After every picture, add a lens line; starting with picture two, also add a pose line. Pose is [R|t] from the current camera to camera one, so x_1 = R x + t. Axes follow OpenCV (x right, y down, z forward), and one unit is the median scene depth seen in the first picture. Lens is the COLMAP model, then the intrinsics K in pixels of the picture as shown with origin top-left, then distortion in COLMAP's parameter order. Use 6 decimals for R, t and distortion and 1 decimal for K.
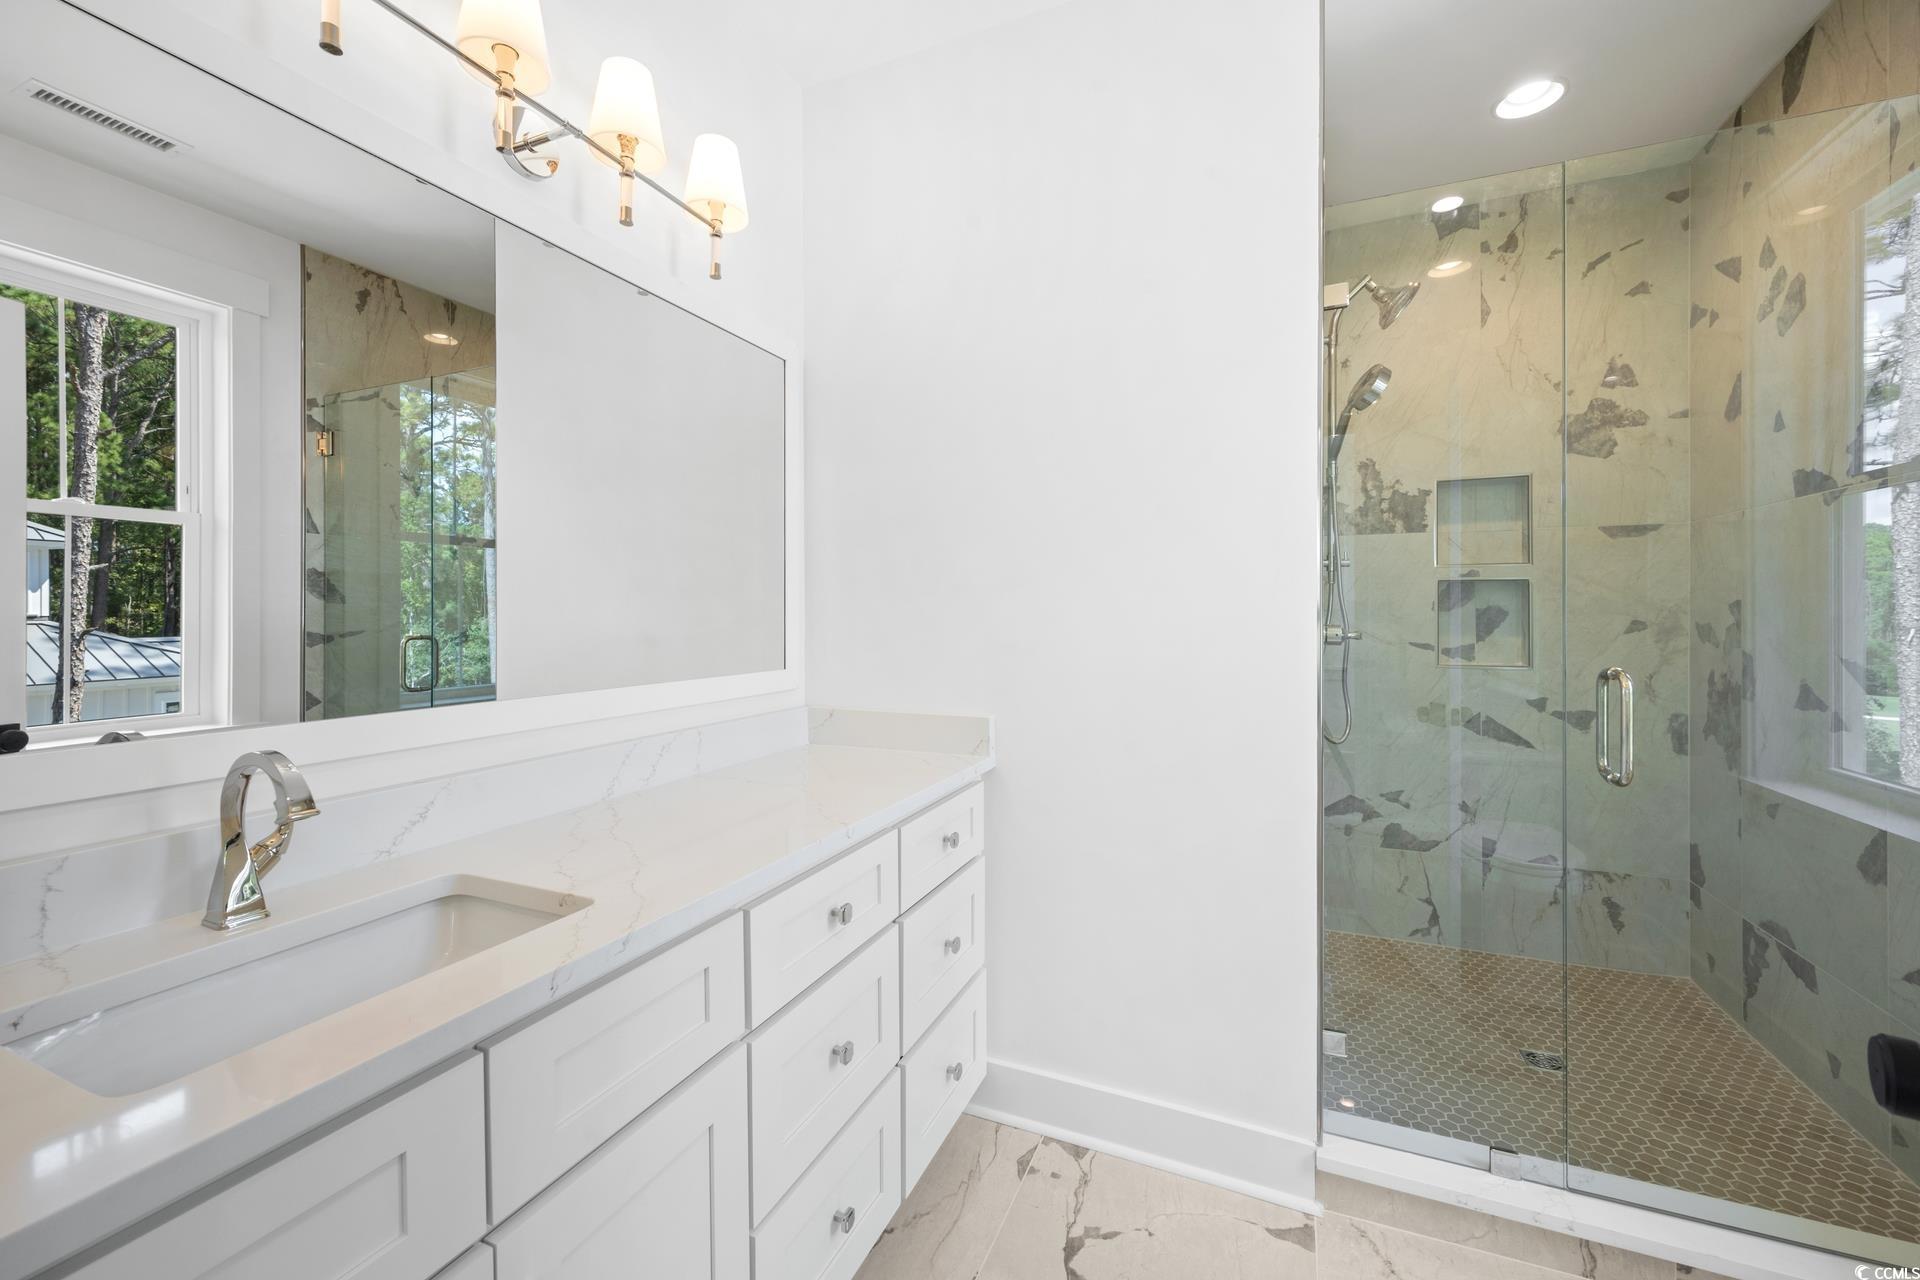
lens RADIAL K [[760.9, 0, 960.0], [0, 760.9, 640.0], [0, 0, 1]] dist [0.000199, -0.000029]
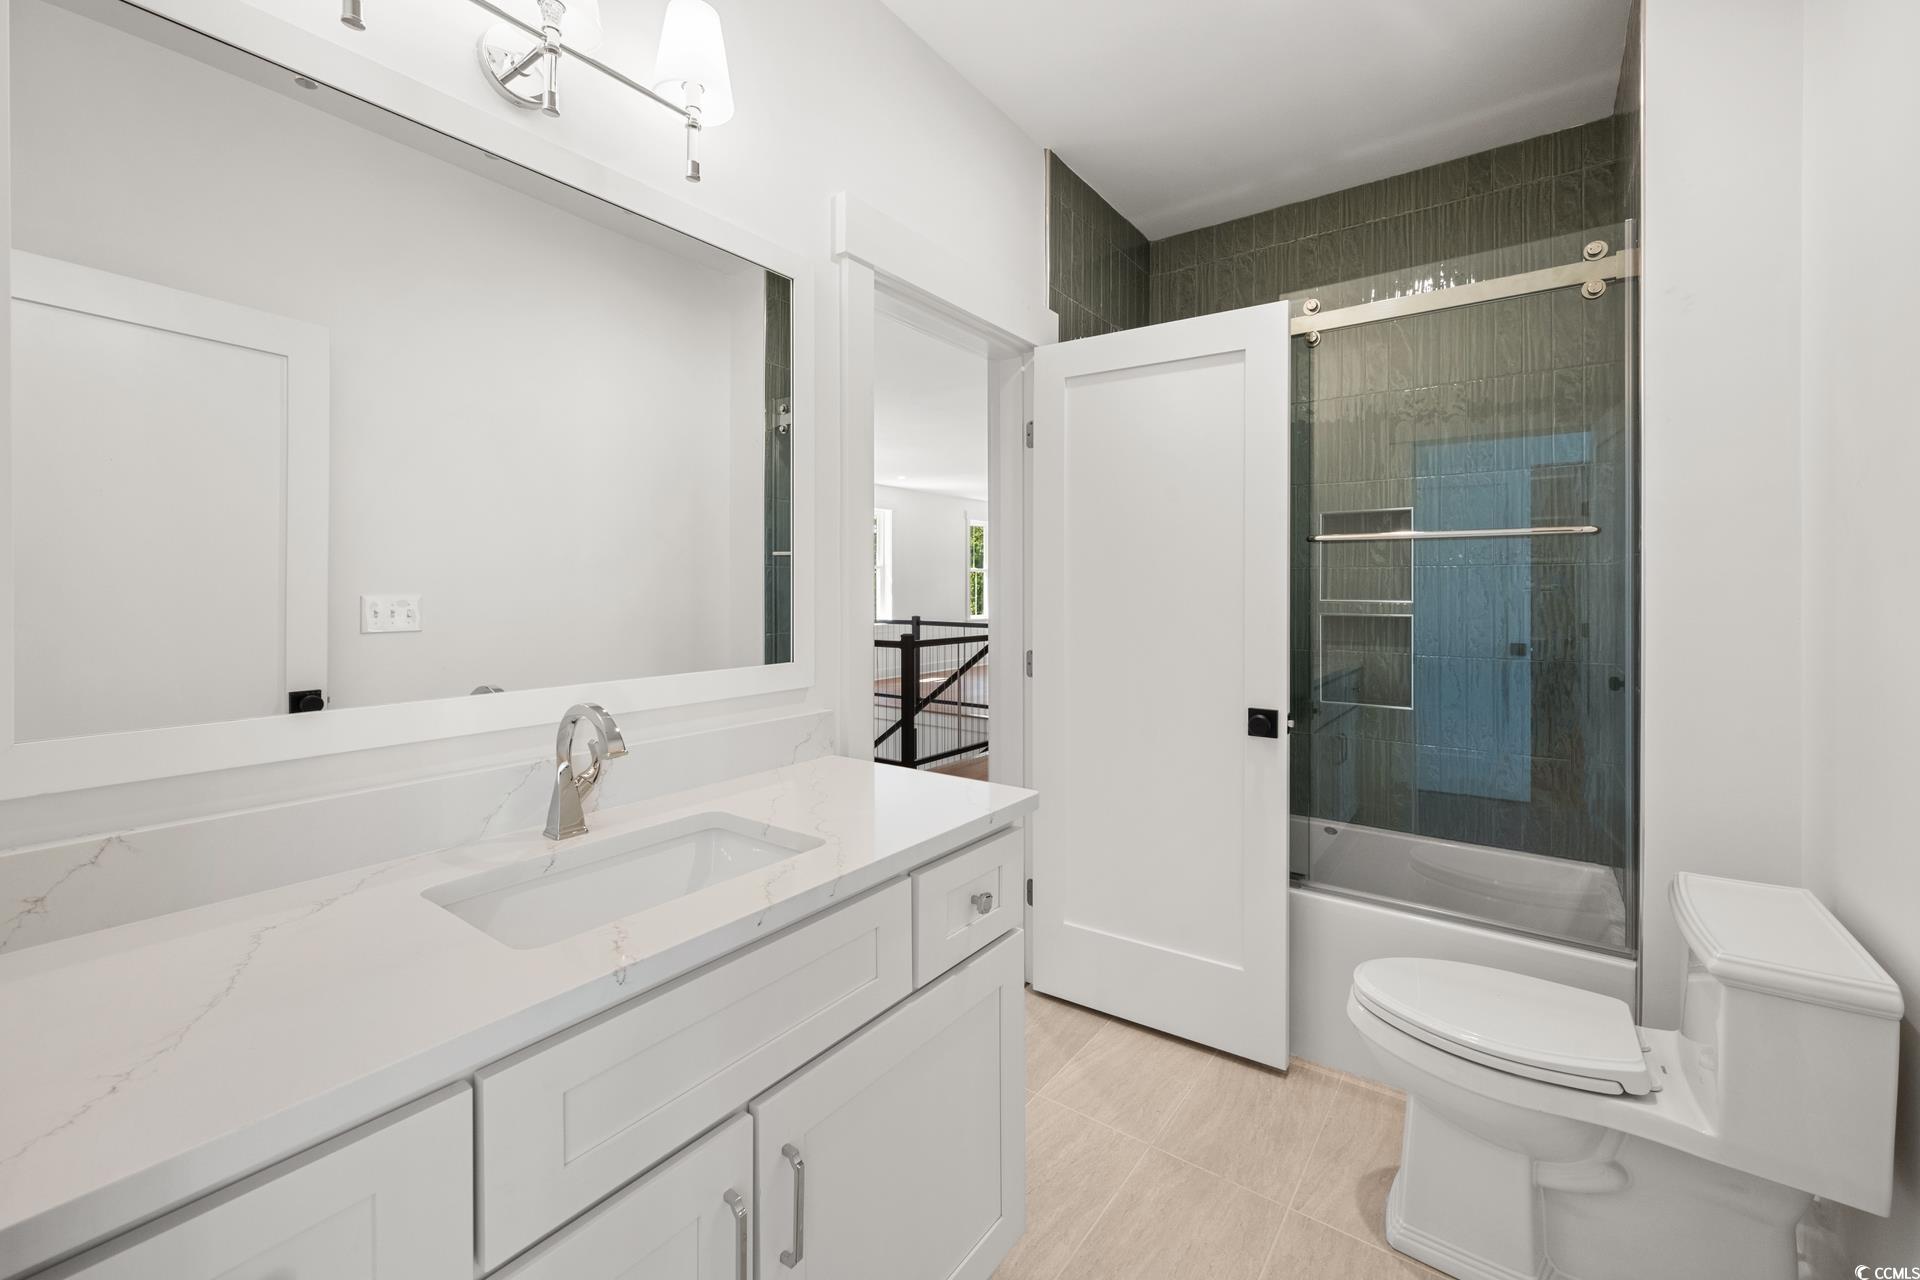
lens RADIAL K [[711.6, 0, 957.3], [0, 711.6, 614.6], [0, 0, 1]] dist [-0.012561, -0.000047]
pose [[0.964203, -0.005218, -0.265113, 0.143971], [0.005746, 0.999983, 0.001214, -0.010575], [0.265102, -0.002694, 0.964217, 0.336630]]
